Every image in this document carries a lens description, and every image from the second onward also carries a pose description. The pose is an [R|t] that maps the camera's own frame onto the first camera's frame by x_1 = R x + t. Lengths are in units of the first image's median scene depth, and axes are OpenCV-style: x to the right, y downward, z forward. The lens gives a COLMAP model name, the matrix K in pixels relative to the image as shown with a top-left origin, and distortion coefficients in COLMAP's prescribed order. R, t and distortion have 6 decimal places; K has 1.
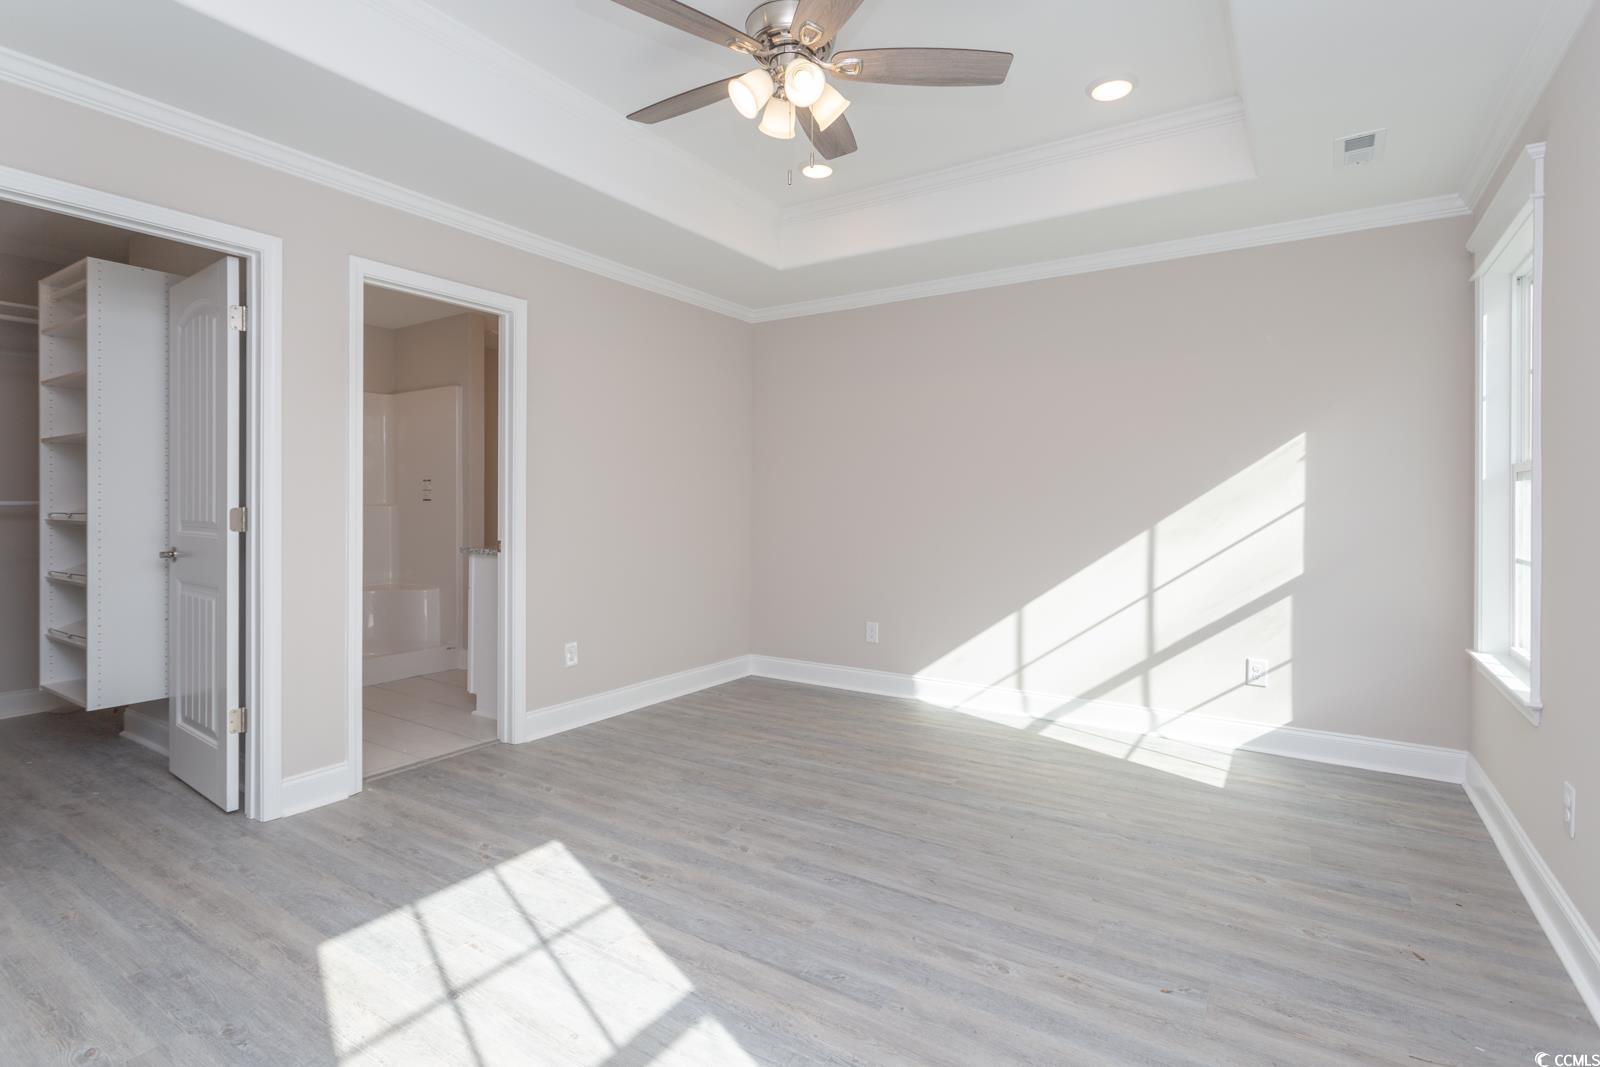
lens RADIAL K [[763.4, 0, 809.5], [0, 763.4, 520.3], [0, 0, 1]] dist [-0.000576, 0.003091]
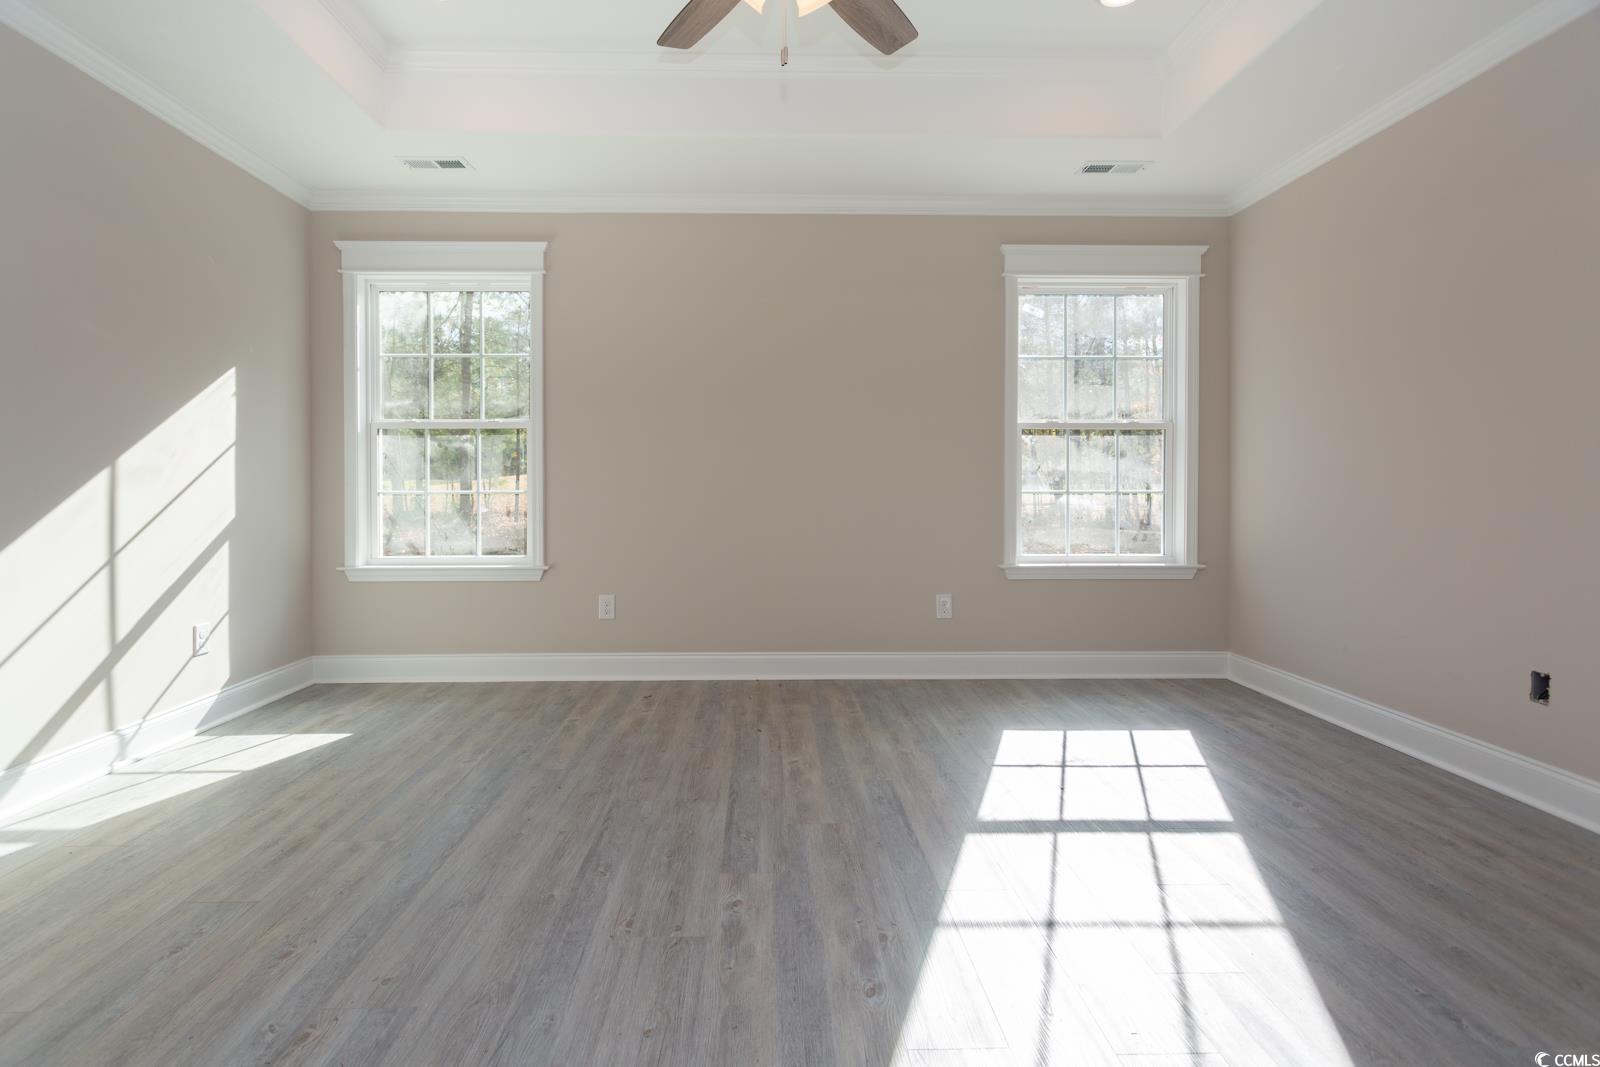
lens RADIAL K [[763.4, 0, 769.5], [0, 763.4, 498.8], [0, 0, 1]] dist [-0.000576, 0.003091]
pose [[-0.537341, -0.013855, 0.843251, -0.583507], [0.010854, 0.999669, 0.023341, 0.037310], [-0.843295, 0.021695, -0.537012, 1.138419]]
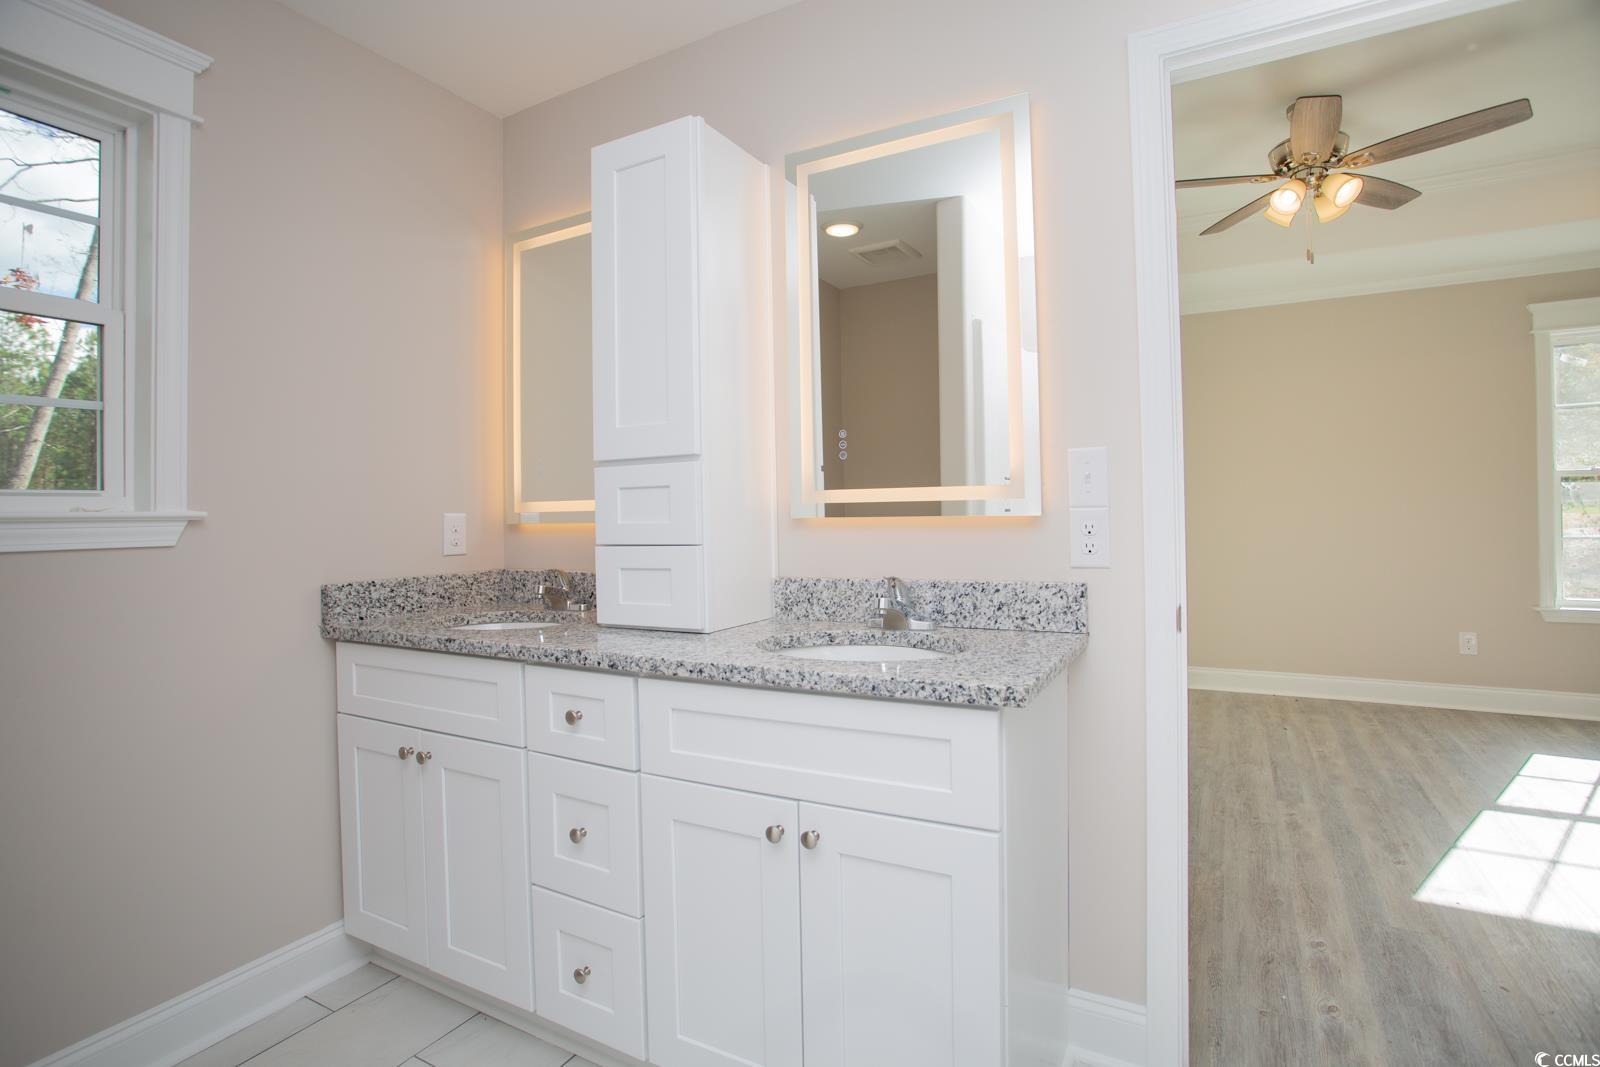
lens RADIAL K [[763.4, 0, 829.9], [0, 763.4, 512.3], [0, 0, 1]] dist [-0.000576, 0.003091]
pose [[-0.077710, 0.004260, 0.996967, -0.988873], [0.036643, 0.999327, -0.001414, -0.034352], [-0.996302, 0.036422, -0.077814, 1.490003]]
